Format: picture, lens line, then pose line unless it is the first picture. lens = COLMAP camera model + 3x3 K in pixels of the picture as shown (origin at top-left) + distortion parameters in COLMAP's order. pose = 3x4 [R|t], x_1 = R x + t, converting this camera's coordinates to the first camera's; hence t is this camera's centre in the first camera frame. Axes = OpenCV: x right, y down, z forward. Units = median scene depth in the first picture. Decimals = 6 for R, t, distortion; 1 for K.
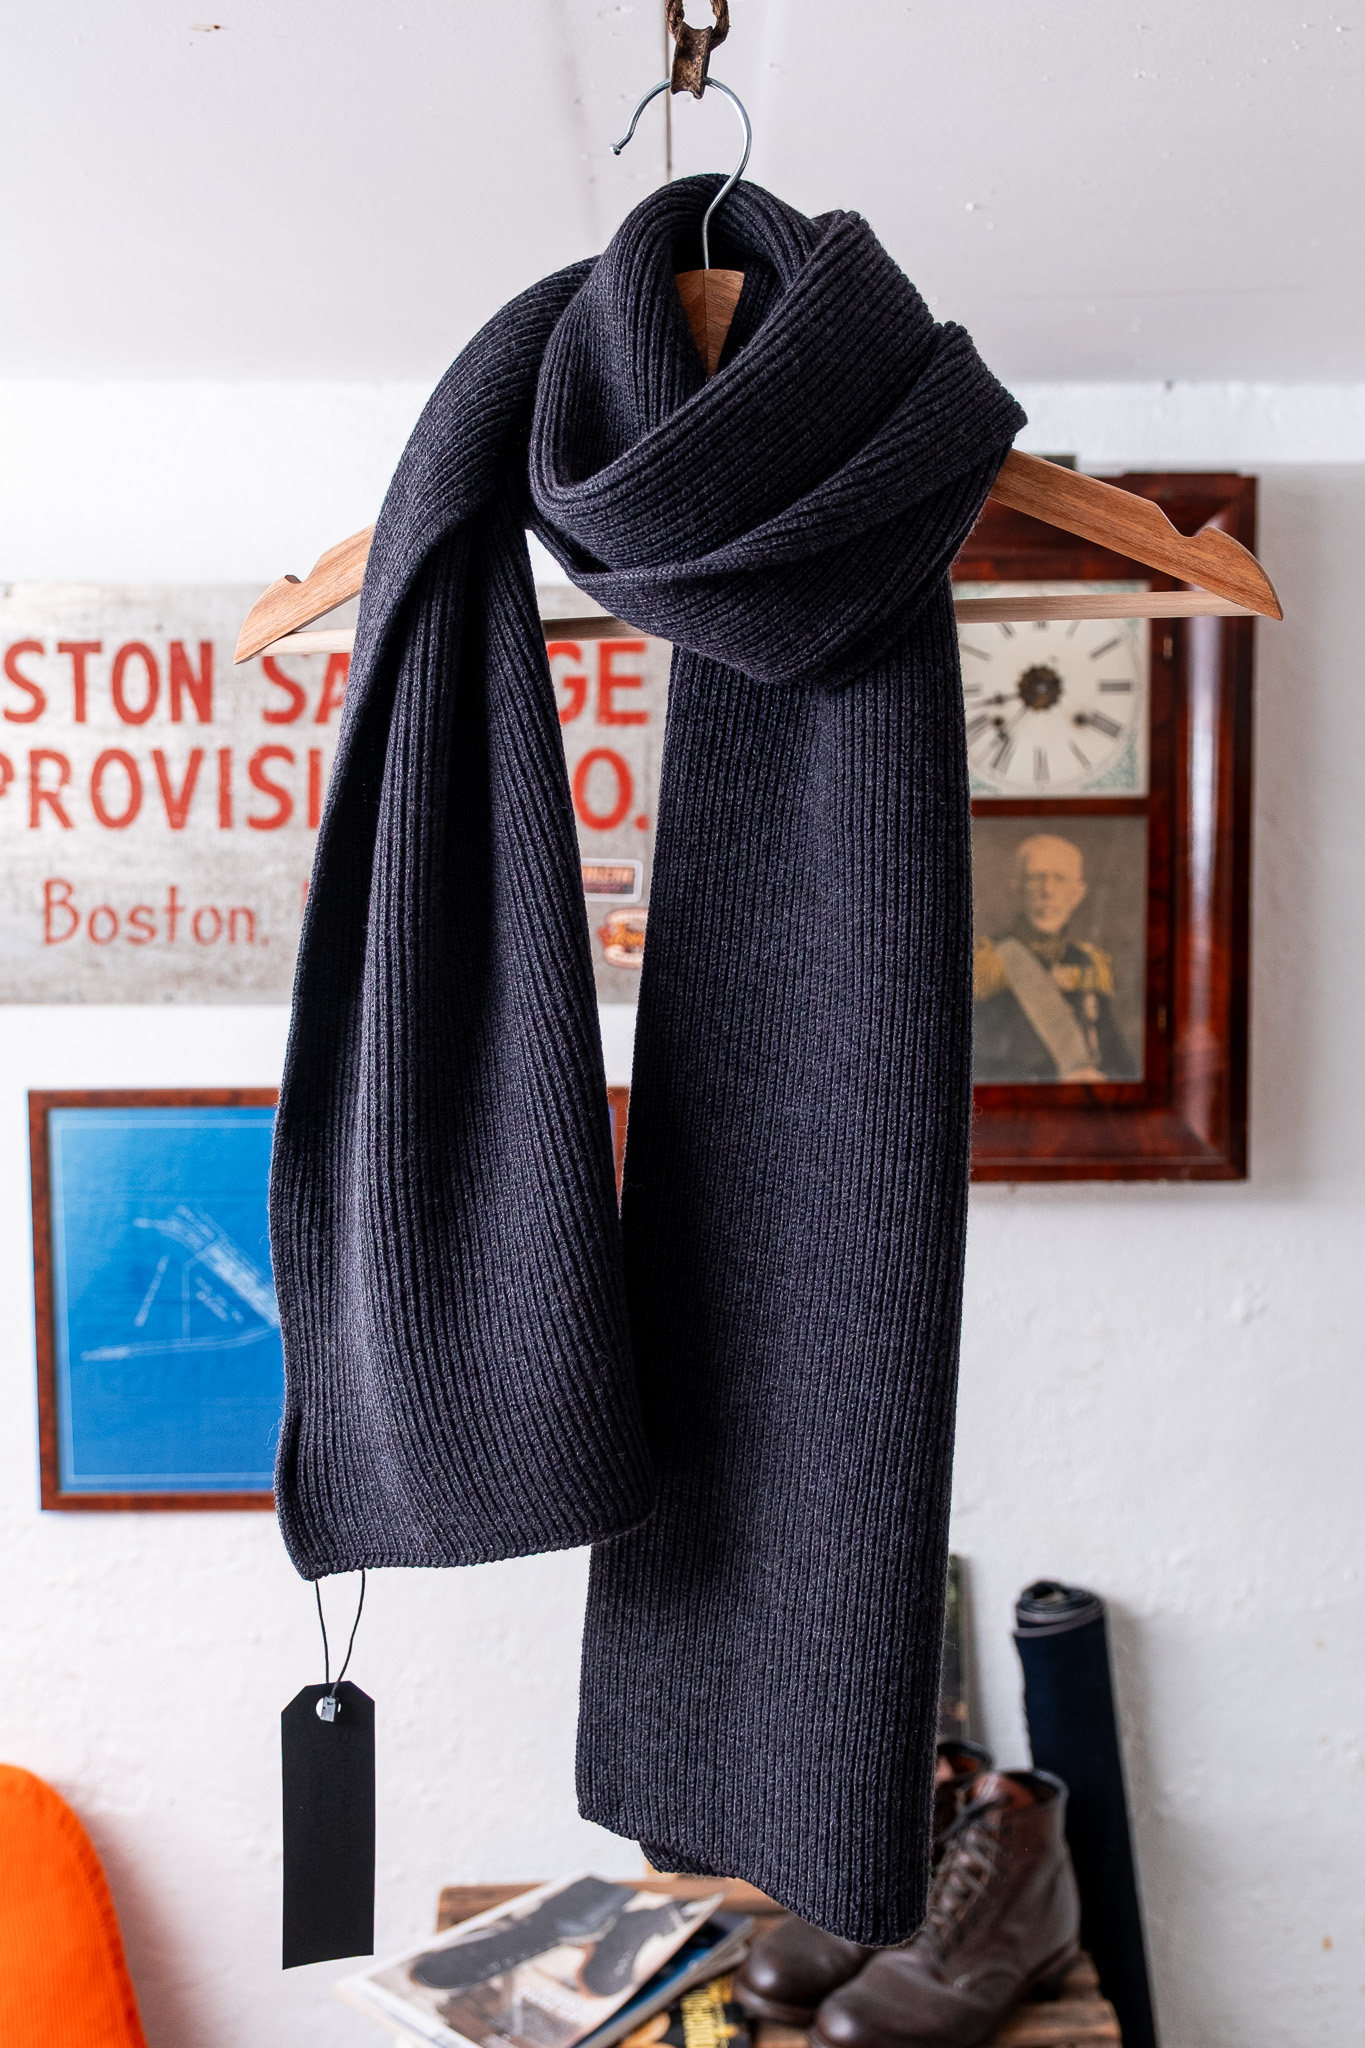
lens RADIAL K [[2263.6, 0, 705.8], [0, 2263.6, 886.8], [0, 0, 1]] dist [-0.006607, 0.000000]
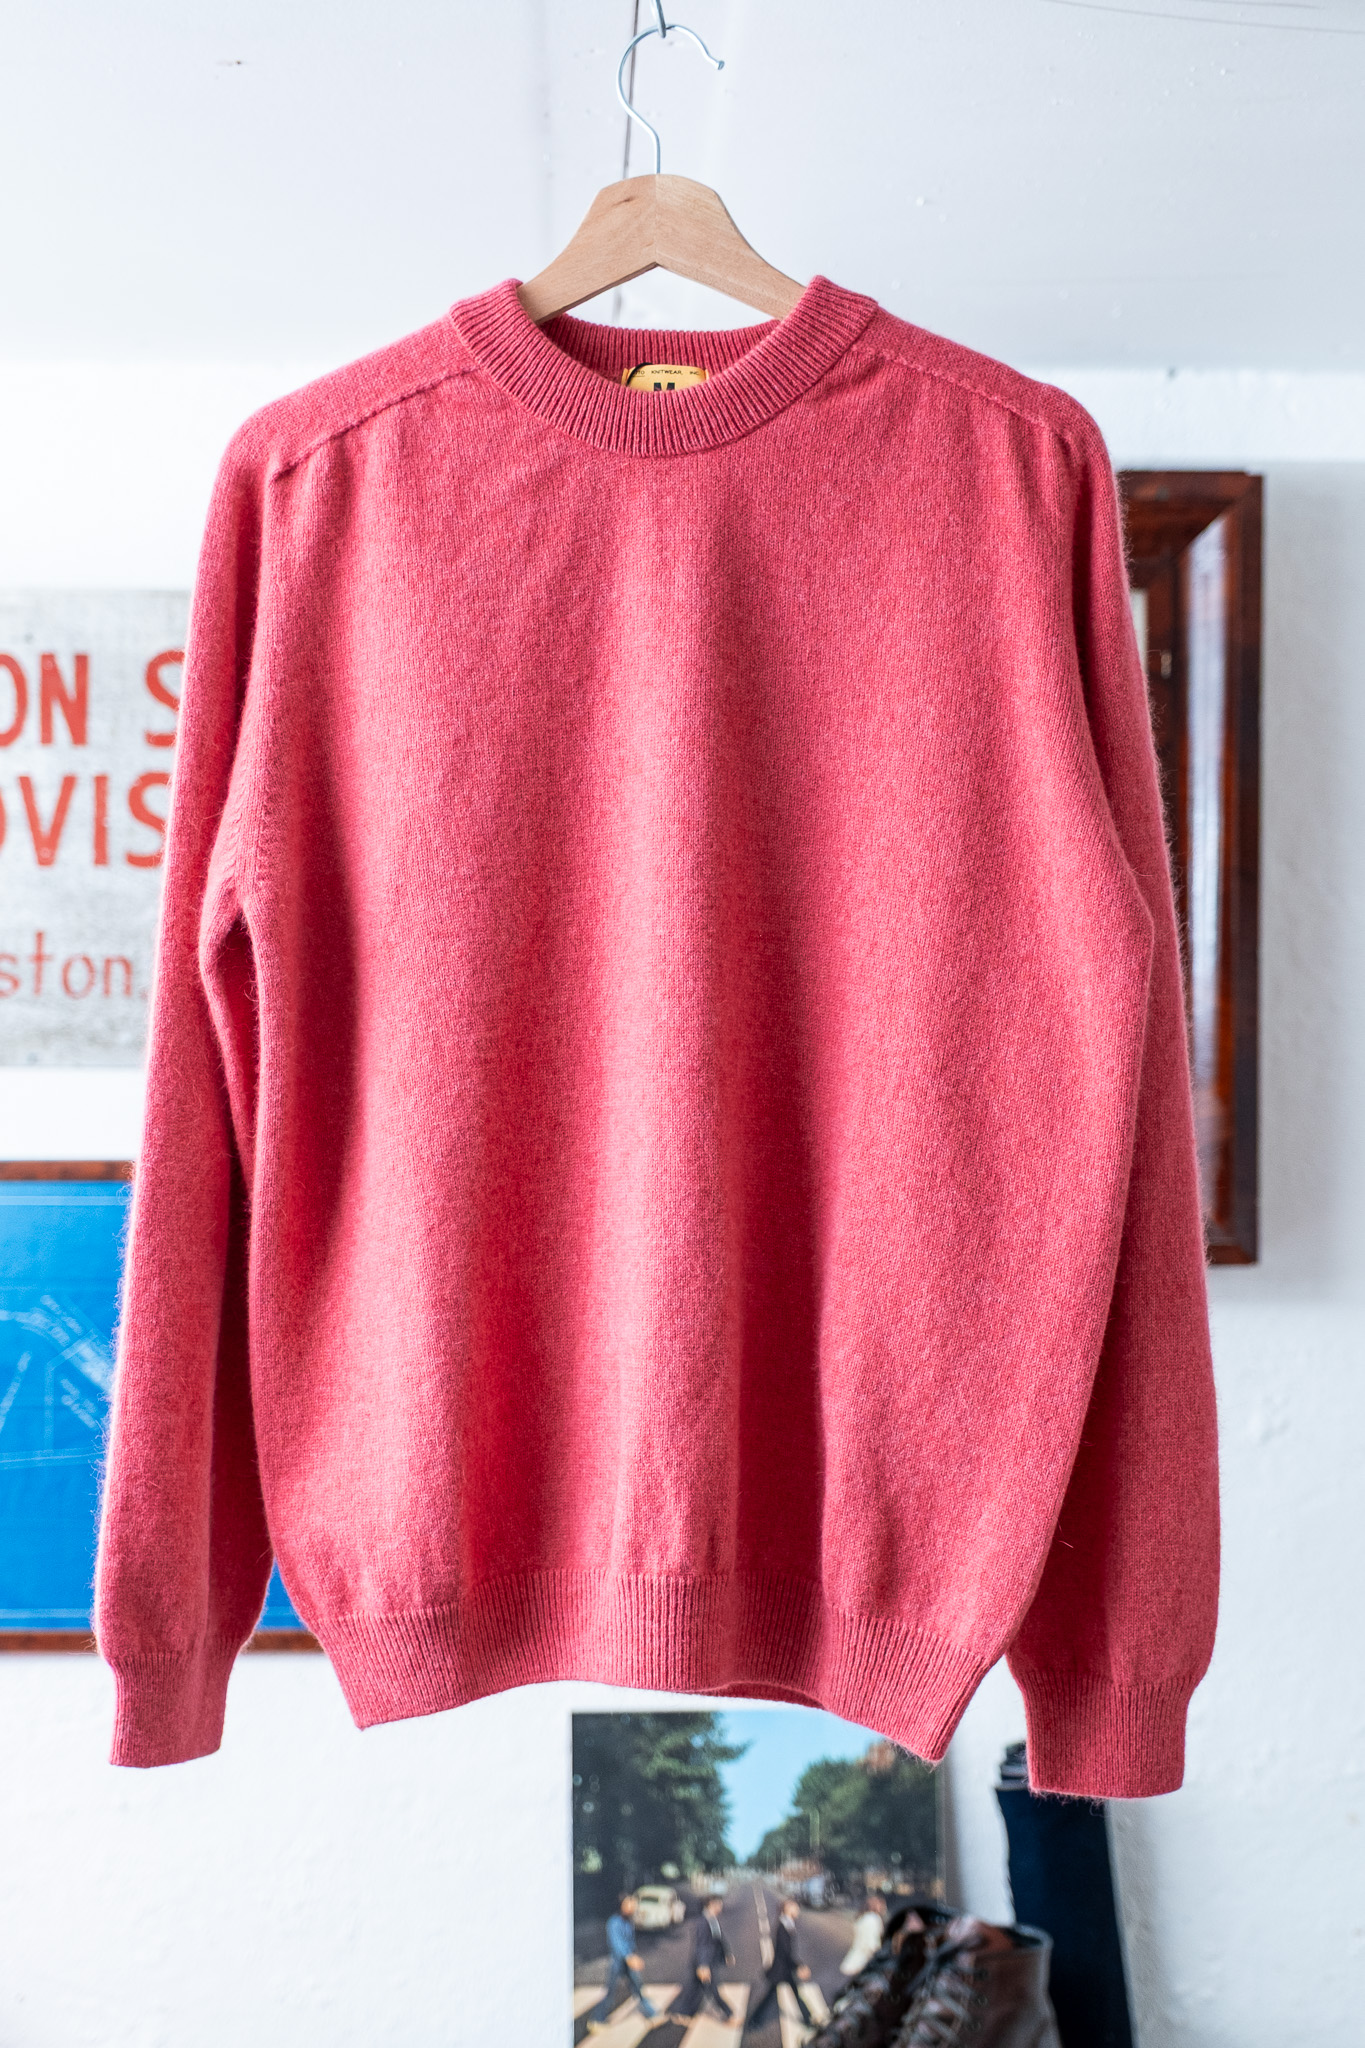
lens RADIAL K [[4028.9, 0, 636.5], [0, 4028.9, 1065.4], [0, 0, 1]] dist [-0.006764, 0.000000]
pose [[0.999953, 0.005238, 0.008214, -0.016734], [-0.004892, 0.999118, -0.041696, 0.115661], [-0.008425, 0.041654, 0.999097, -0.560203]]
